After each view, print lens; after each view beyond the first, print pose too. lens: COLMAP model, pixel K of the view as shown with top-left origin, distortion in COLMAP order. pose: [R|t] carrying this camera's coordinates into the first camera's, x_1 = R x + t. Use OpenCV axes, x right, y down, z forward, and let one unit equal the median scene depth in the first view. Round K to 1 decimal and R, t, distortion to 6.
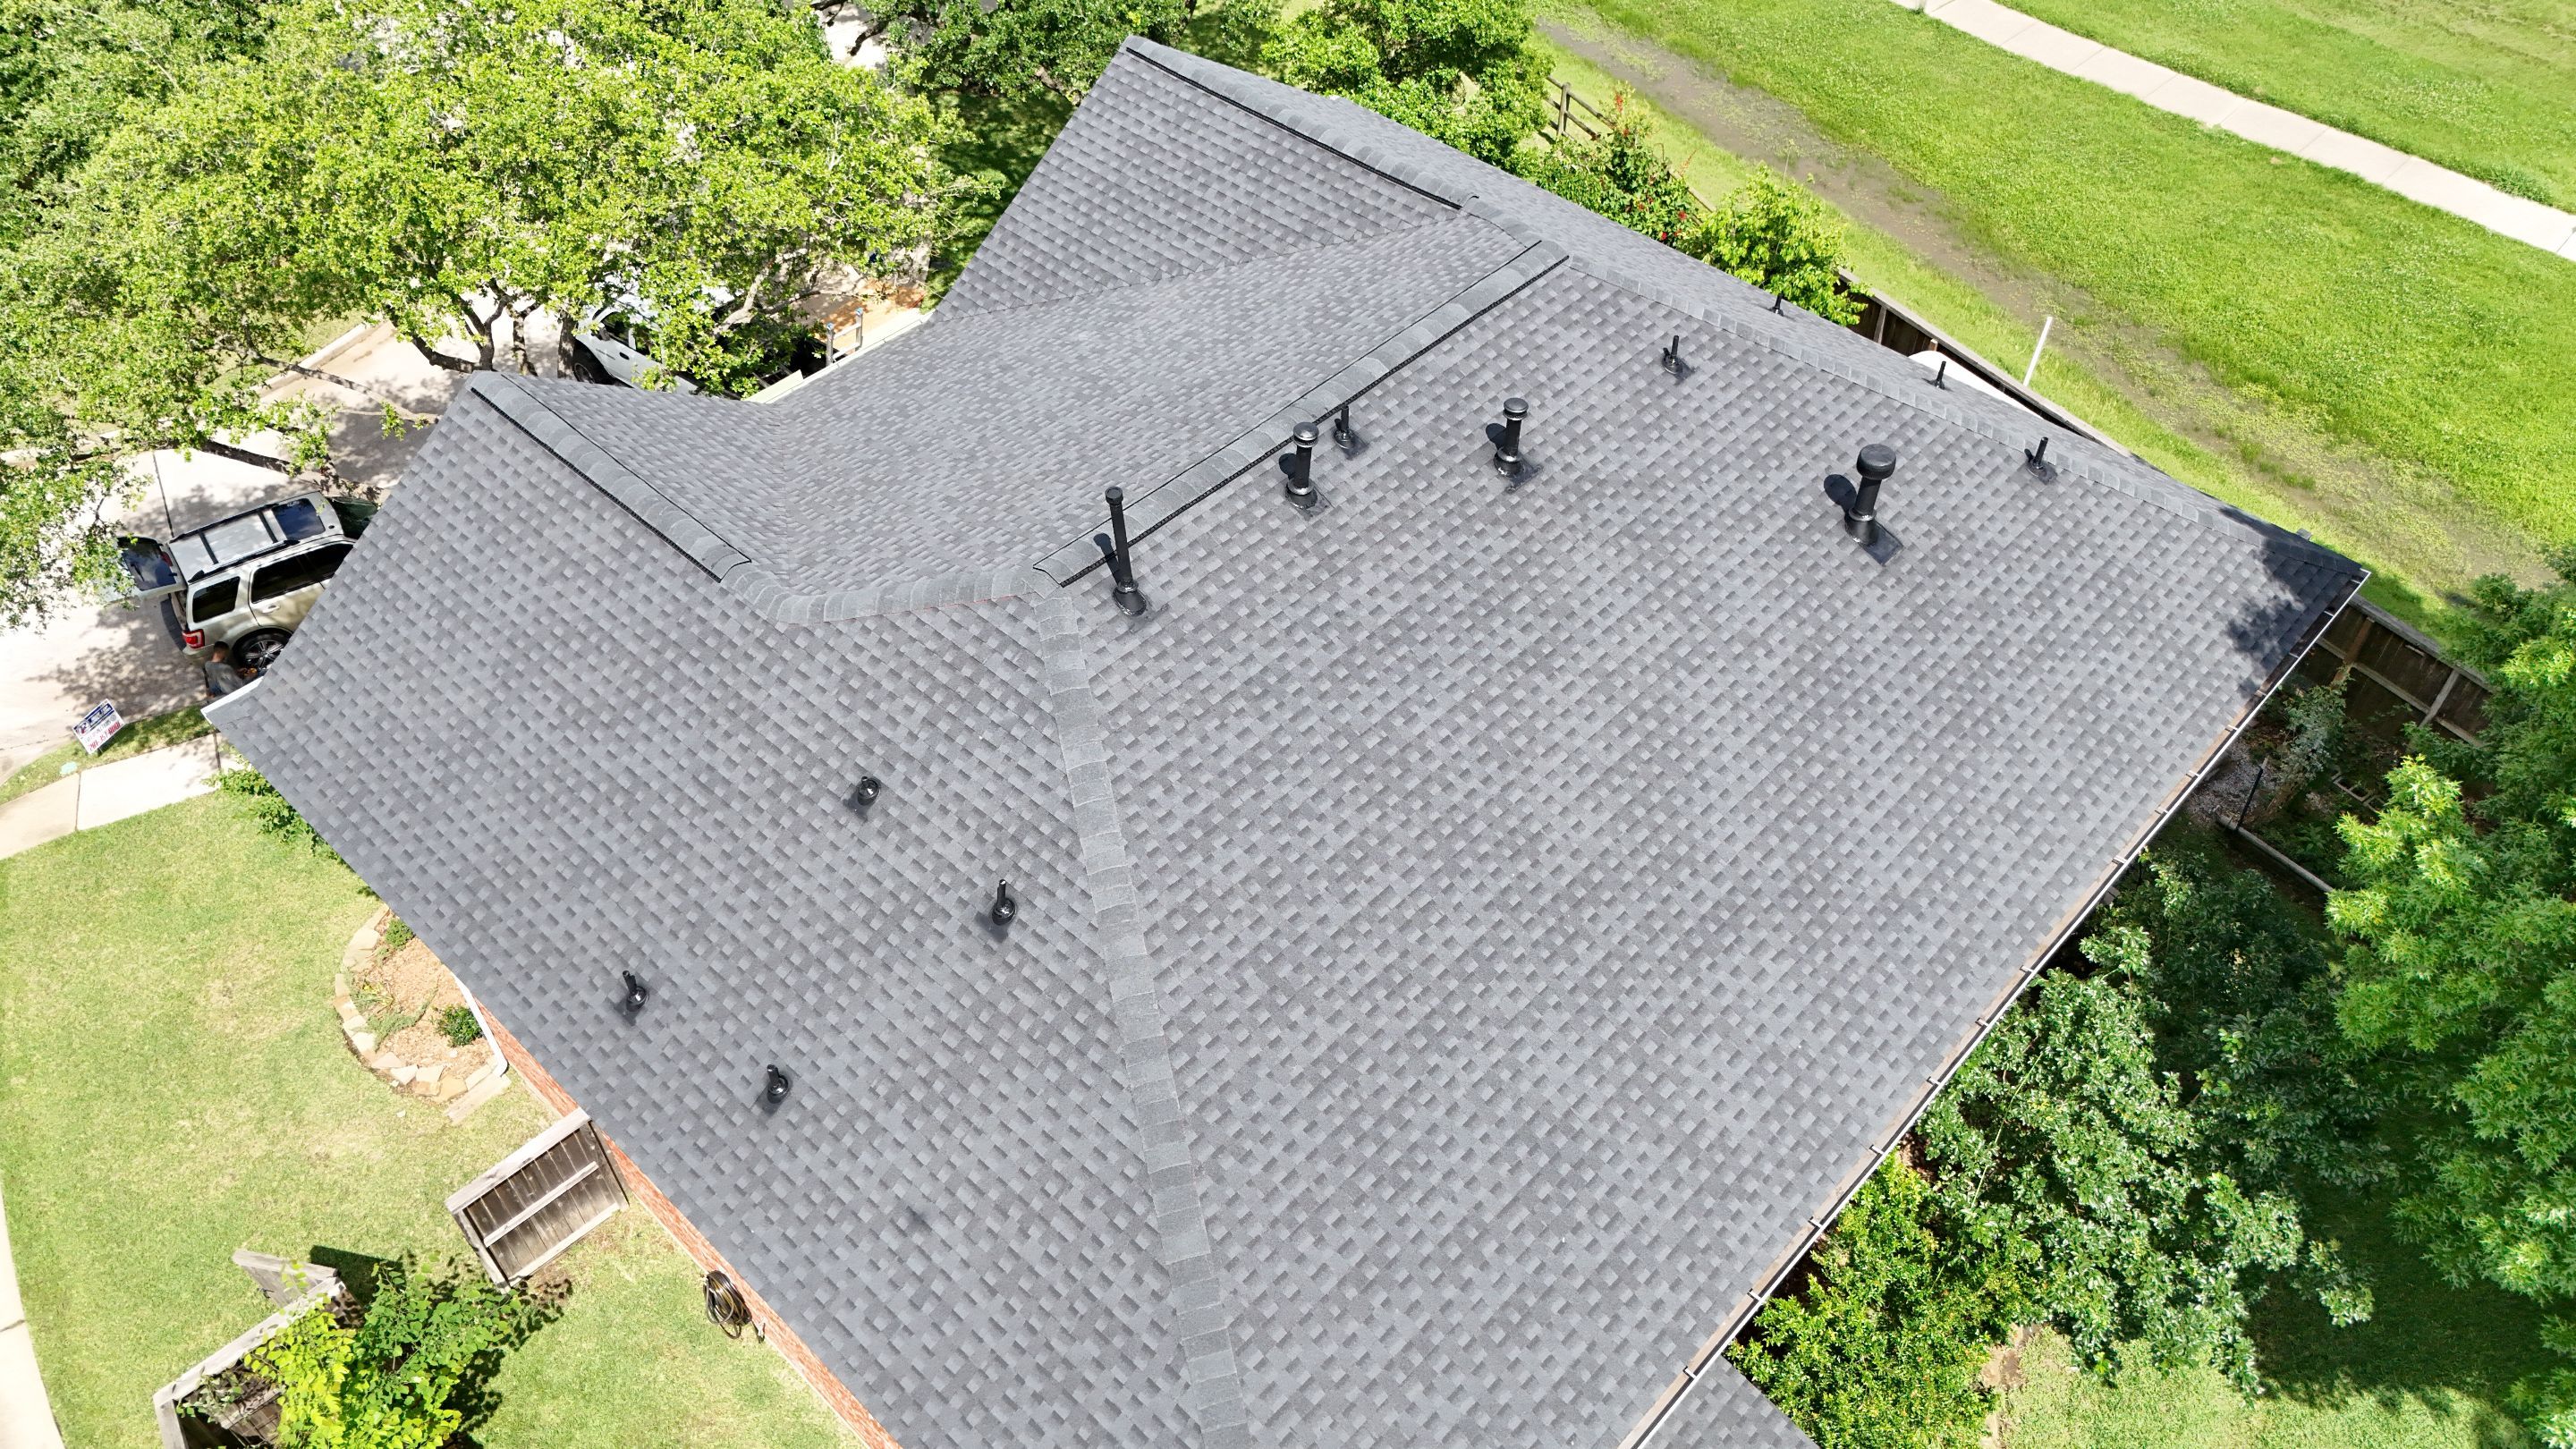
lens RADIAL K [[1899.4, 0, 1284.1], [0, 1899.4, 722.2], [0, 0, 1]] dist [0.083395, -0.087458]
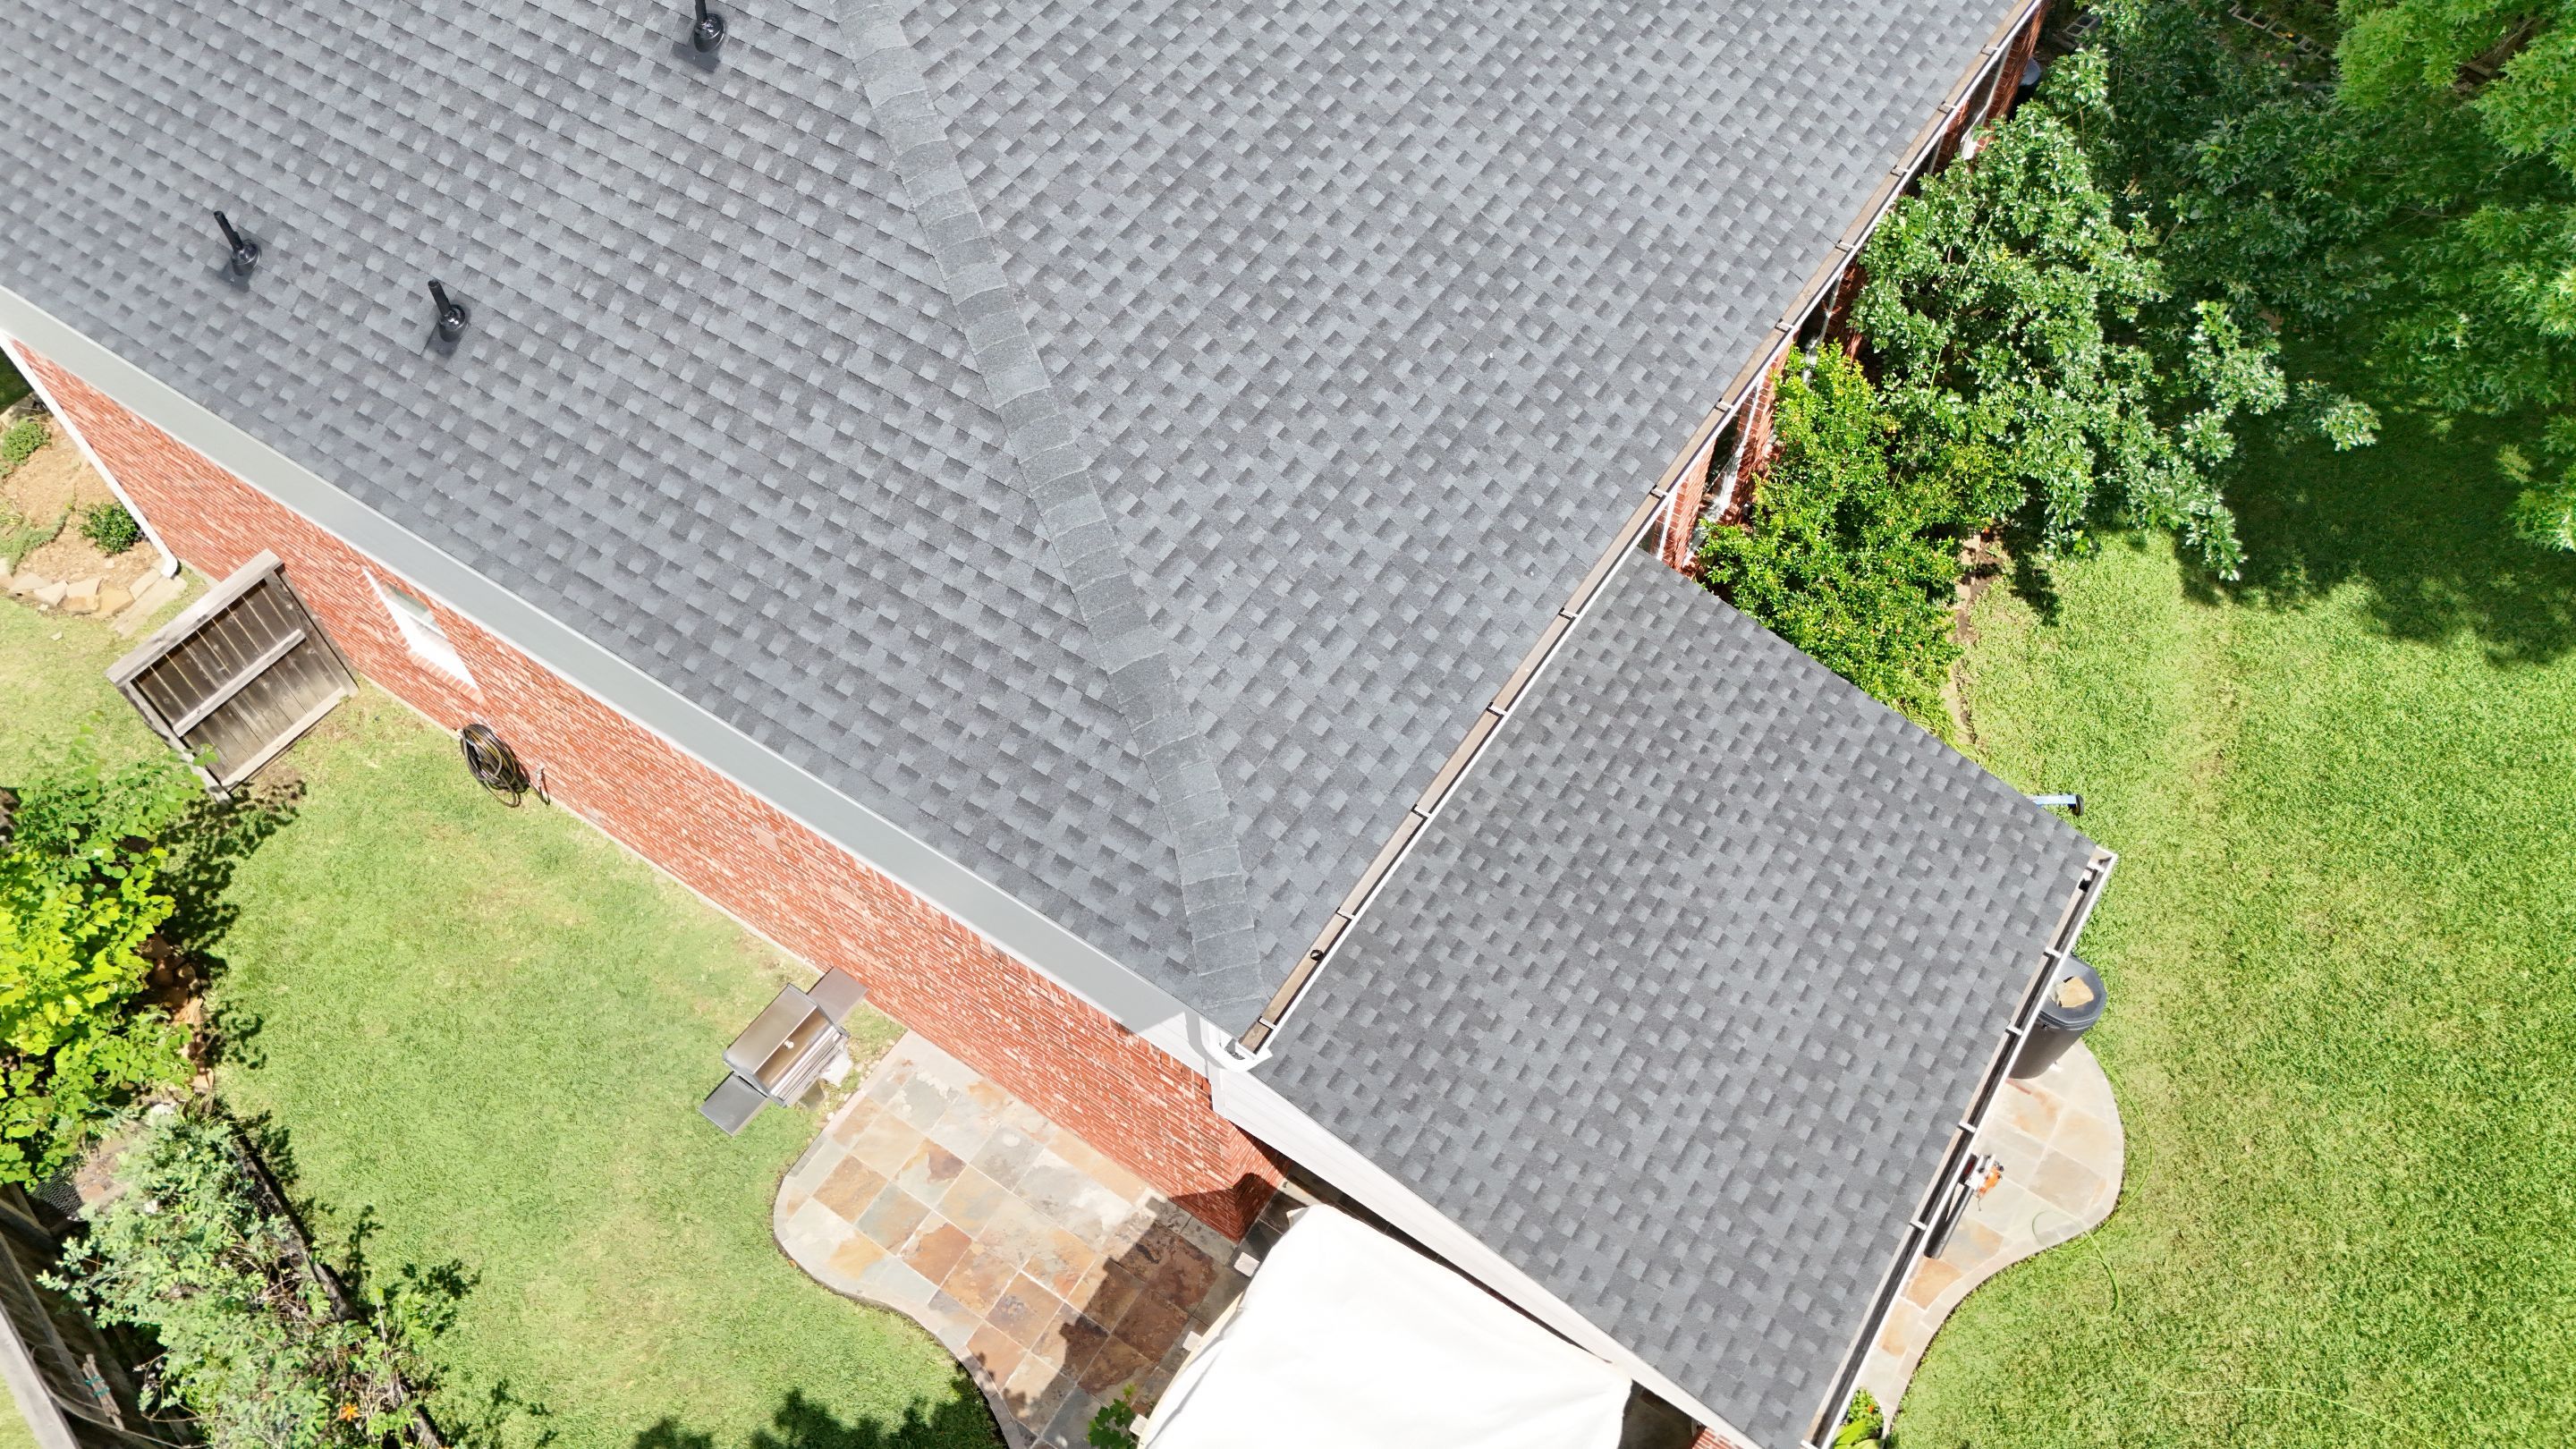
lens RADIAL K [[1899.4, 0, 1282.7], [0, 1899.4, 721.7], [0, 0, 1]] dist [0.083395, -0.087458]
pose [[0.986334, -0.140162, 0.086597, -0.026765], [0.125473, 0.979672, 0.156525, 0.252620], [-0.106776, -0.143521, 0.983870, 0.181725]]
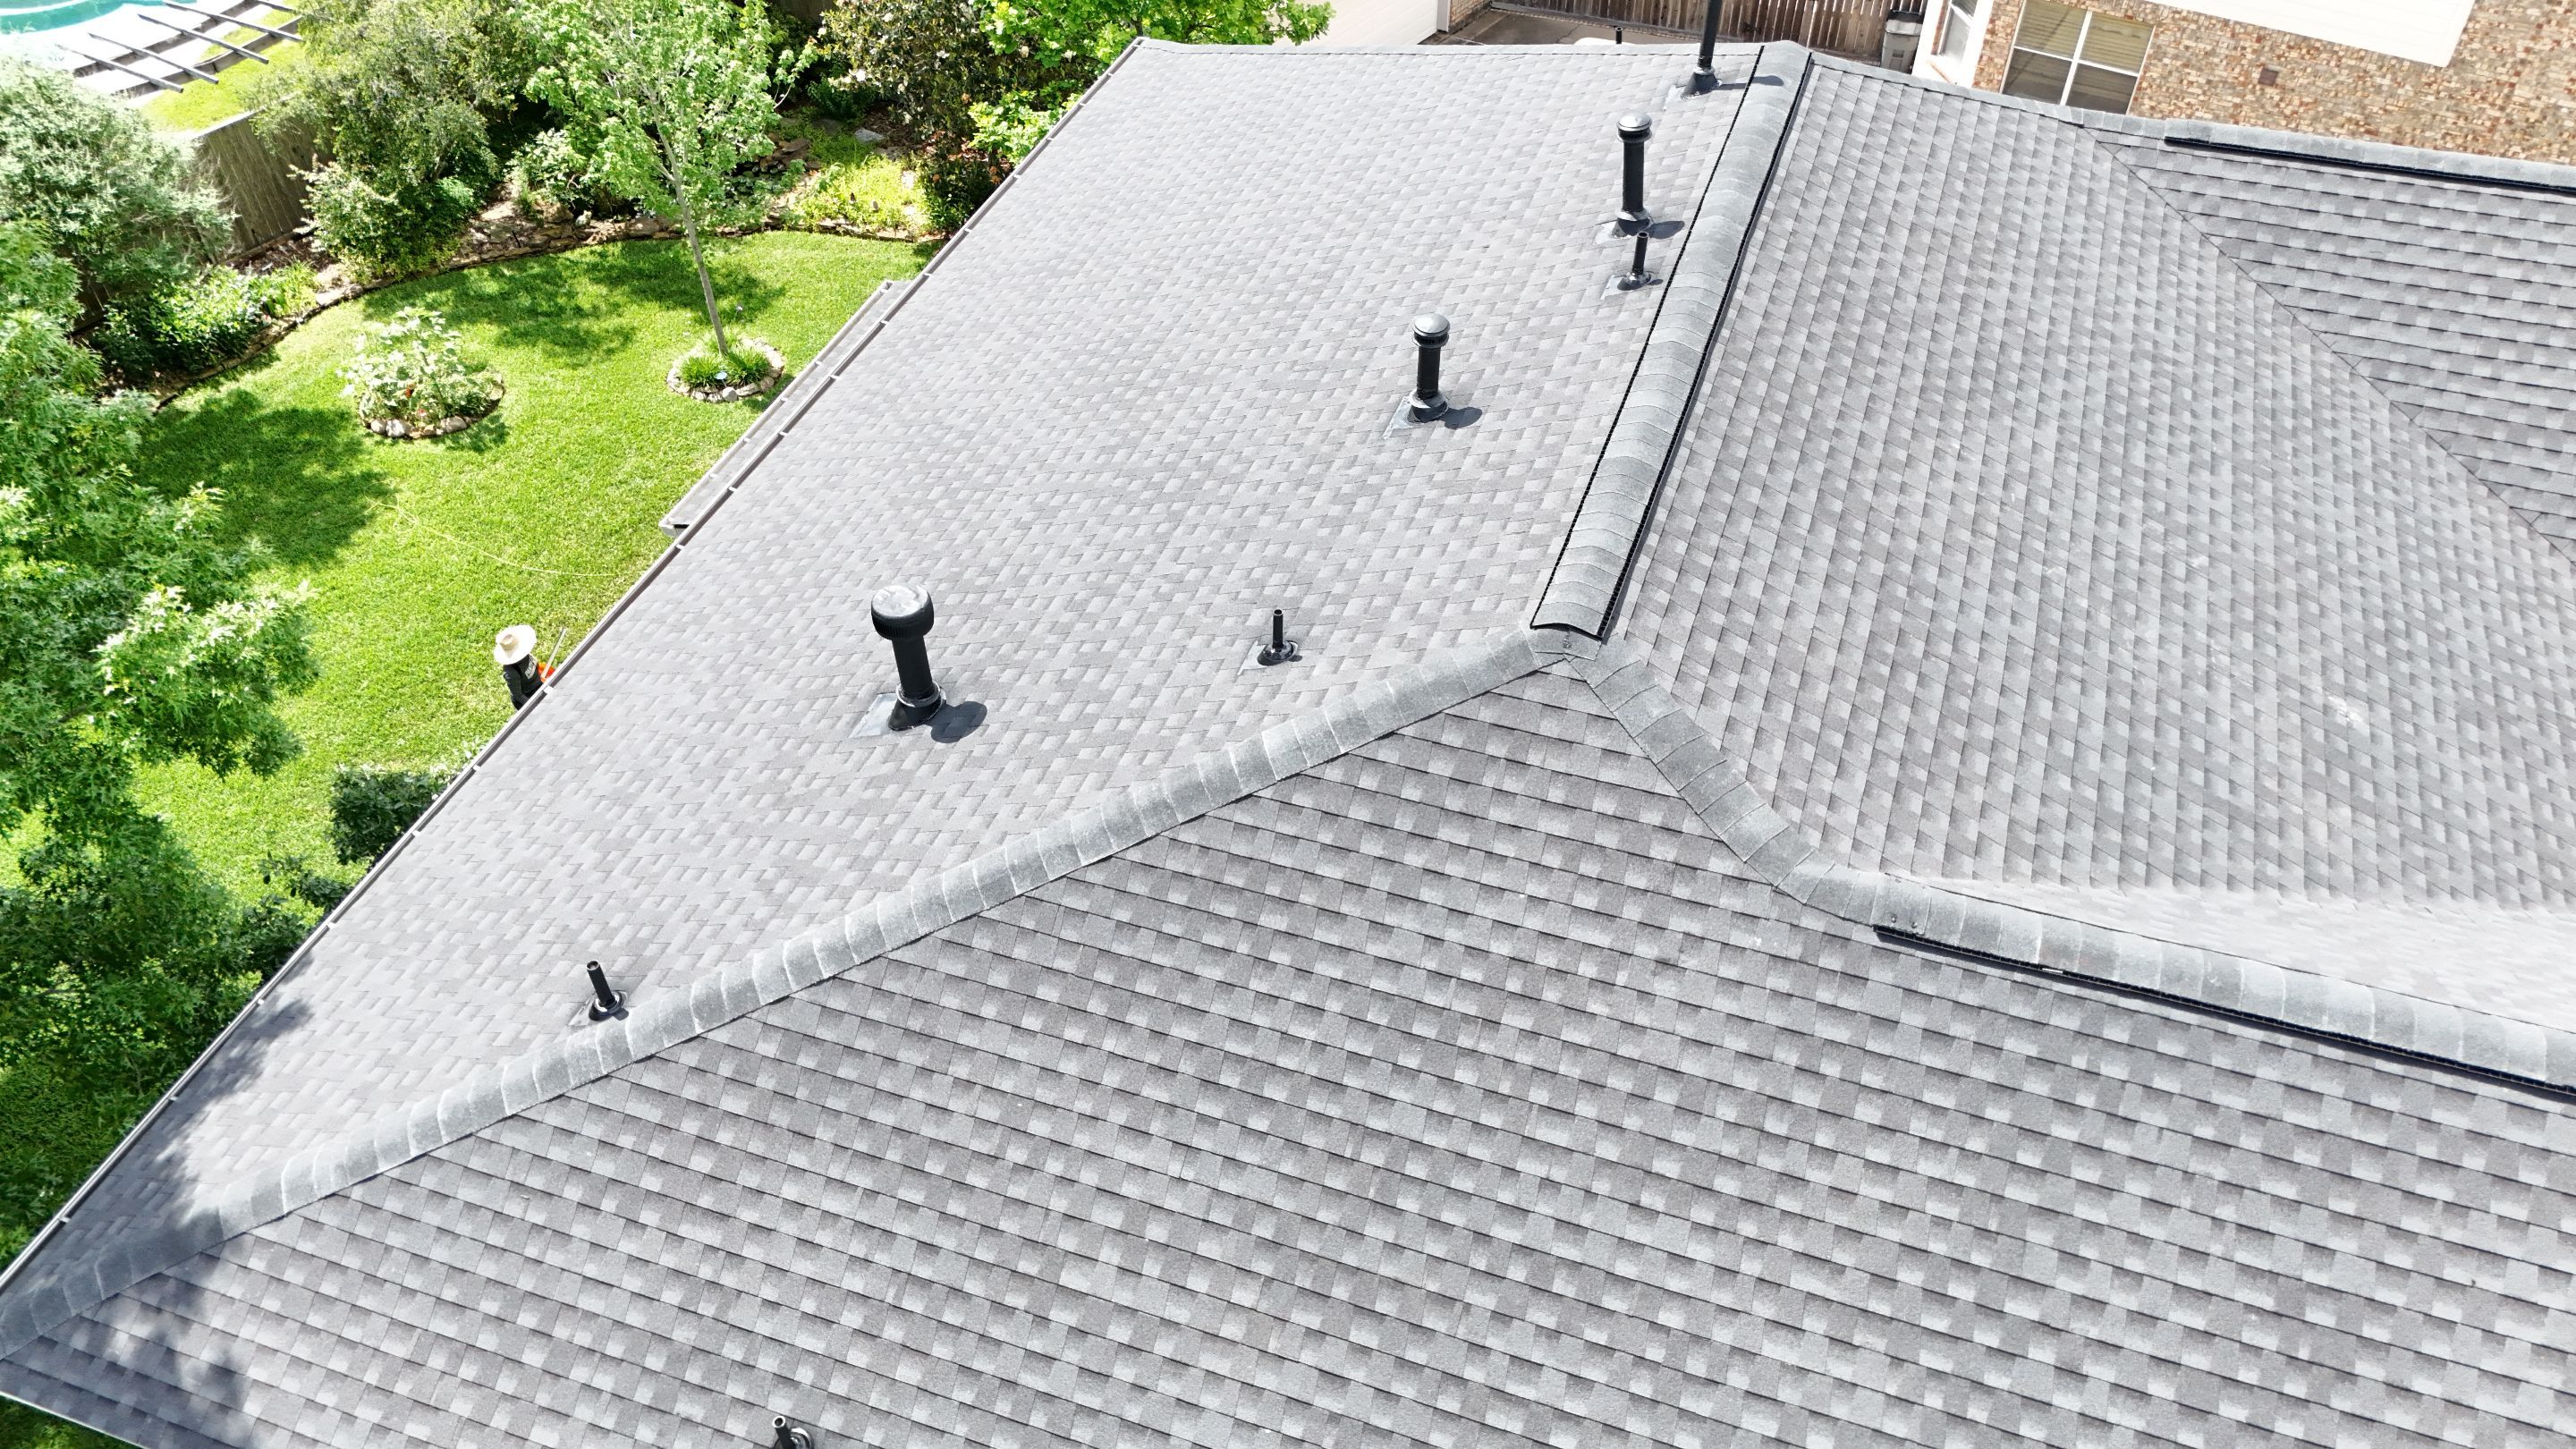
lens RADIAL K [[1899.4, 0, 1293.5], [0, 1899.4, 713.8], [0, 0, 1]] dist [0.083395, -0.087458]
pose [[-0.910717, 0.295788, -0.288278, 0.421757], [-0.290712, 0.036744, 0.956105, -0.830389], [0.293397, 0.954547, 0.052526, 1.148545]]
